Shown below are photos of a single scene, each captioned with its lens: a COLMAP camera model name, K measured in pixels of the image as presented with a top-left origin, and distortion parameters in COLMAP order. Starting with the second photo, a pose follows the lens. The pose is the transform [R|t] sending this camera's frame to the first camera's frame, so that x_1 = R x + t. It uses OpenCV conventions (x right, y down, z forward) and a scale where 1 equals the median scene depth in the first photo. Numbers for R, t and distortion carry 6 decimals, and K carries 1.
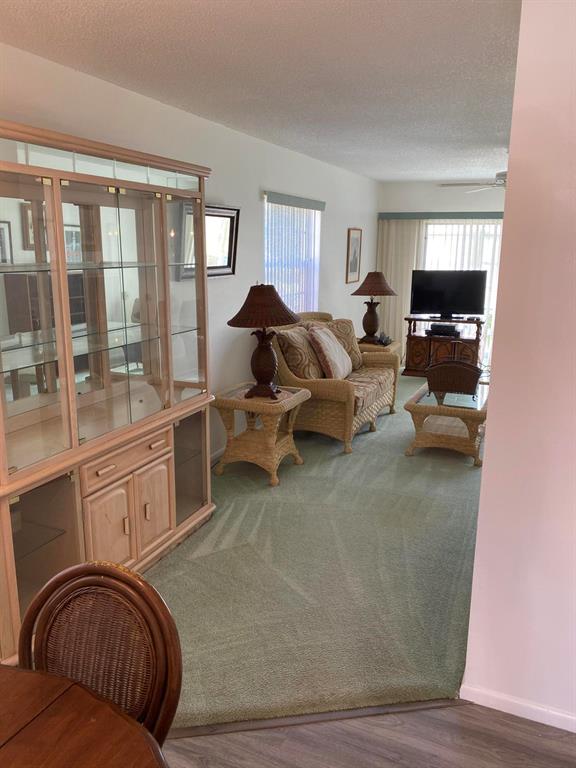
lens RADIAL K [[595.9, 0, 289.1], [0, 595.9, 378.6], [0, 0, 1]] dist [0.048653, -0.072625]
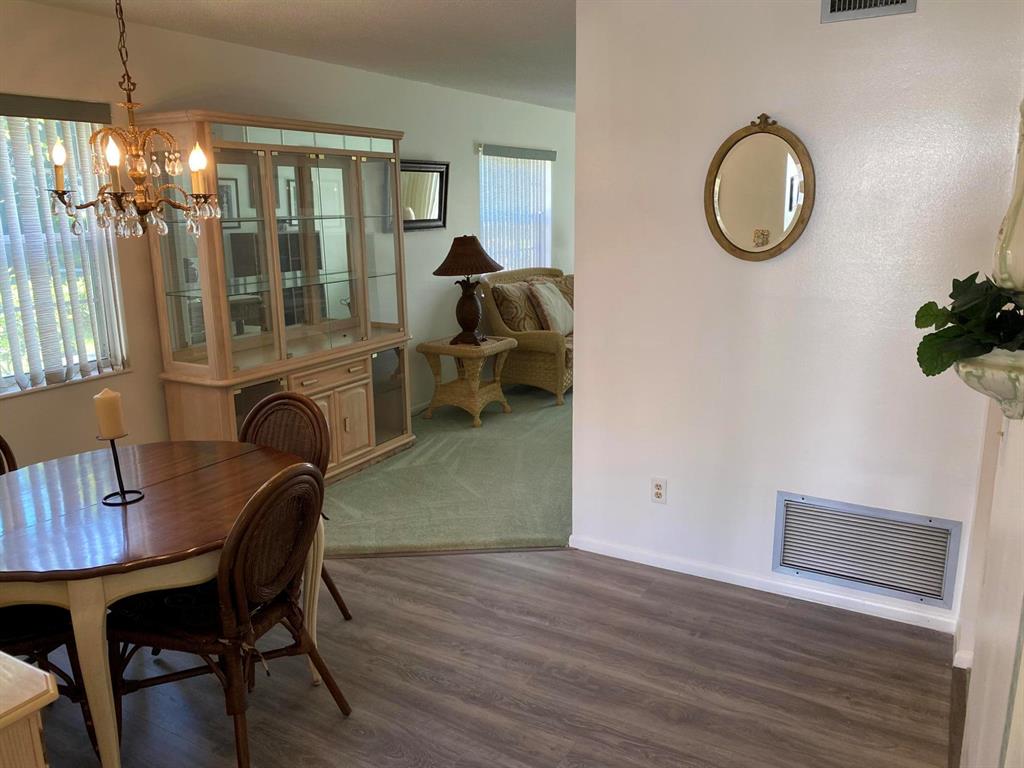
lens RADIAL K [[794.5, 0, 517.8], [0, 794.5, 386.3], [0, 0, 1]] dist [0.048653, -0.072625]
pose [[0.995092, 0.003441, -0.098892, 0.181108], [-0.002372, 0.999938, 0.010922, 0.089646], [0.098923, -0.010634, 0.995038, -0.380220]]
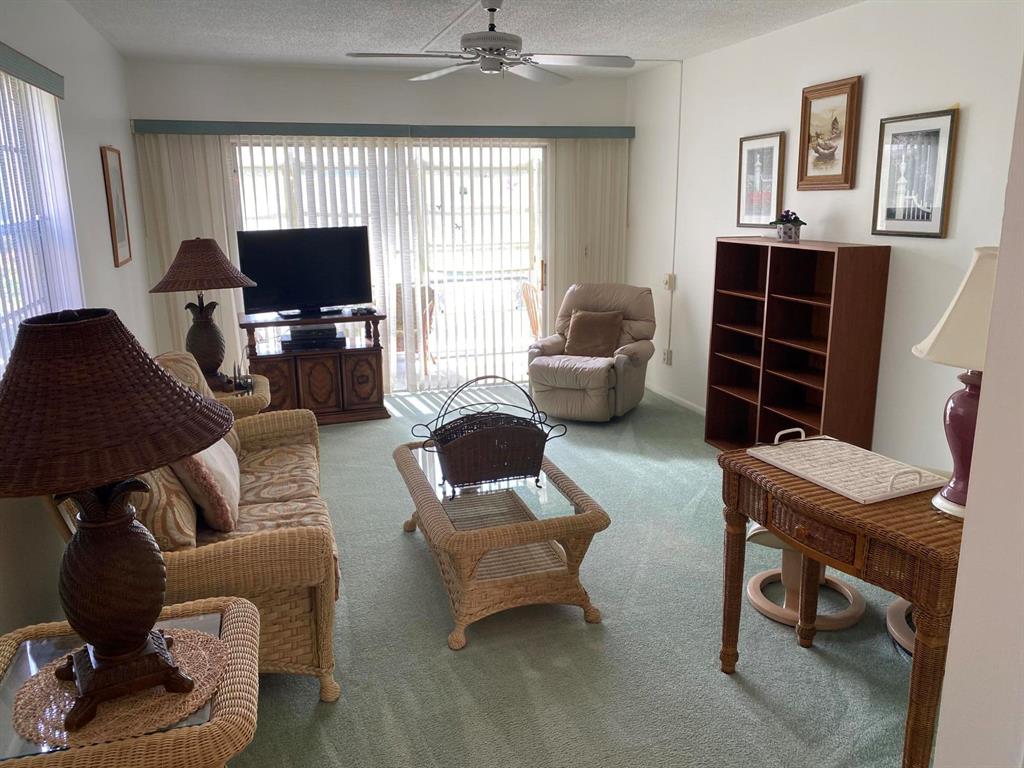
lens RADIAL K [[794.5, 0, 517.8], [0, 794.5, 386.3], [0, 0, 1]] dist [0.048653, -0.072625]
pose [[0.759596, -0.174111, 0.626657, -0.118168], [0.163092, 0.983708, 0.075624, -0.112972], [-0.629615, 0.044759, 0.775617, 0.575719]]
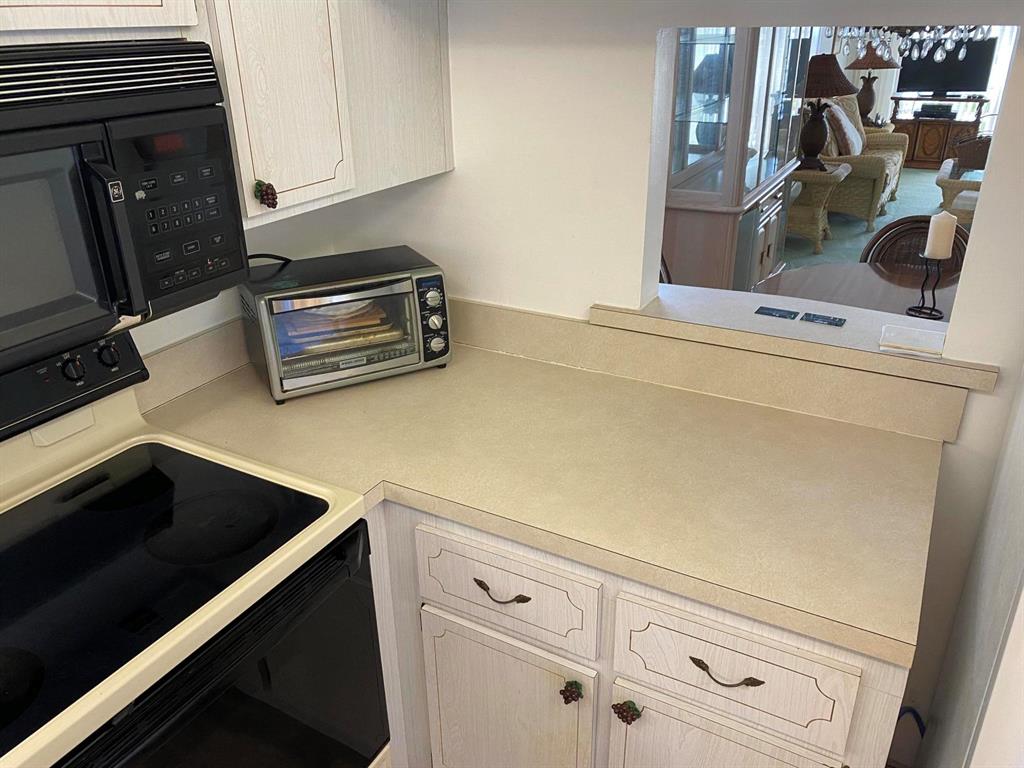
lens RADIAL K [[794.5, 0, 517.8], [0, 794.5, 386.3], [0, 0, 1]] dist [0.048653, -0.072625]
pose [[0.995381, 0.014872, -0.094843, -0.414226], [0.006293, 0.975697, 0.219034, 0.090760], [0.095795, -0.218619, 0.971097, -0.493019]]
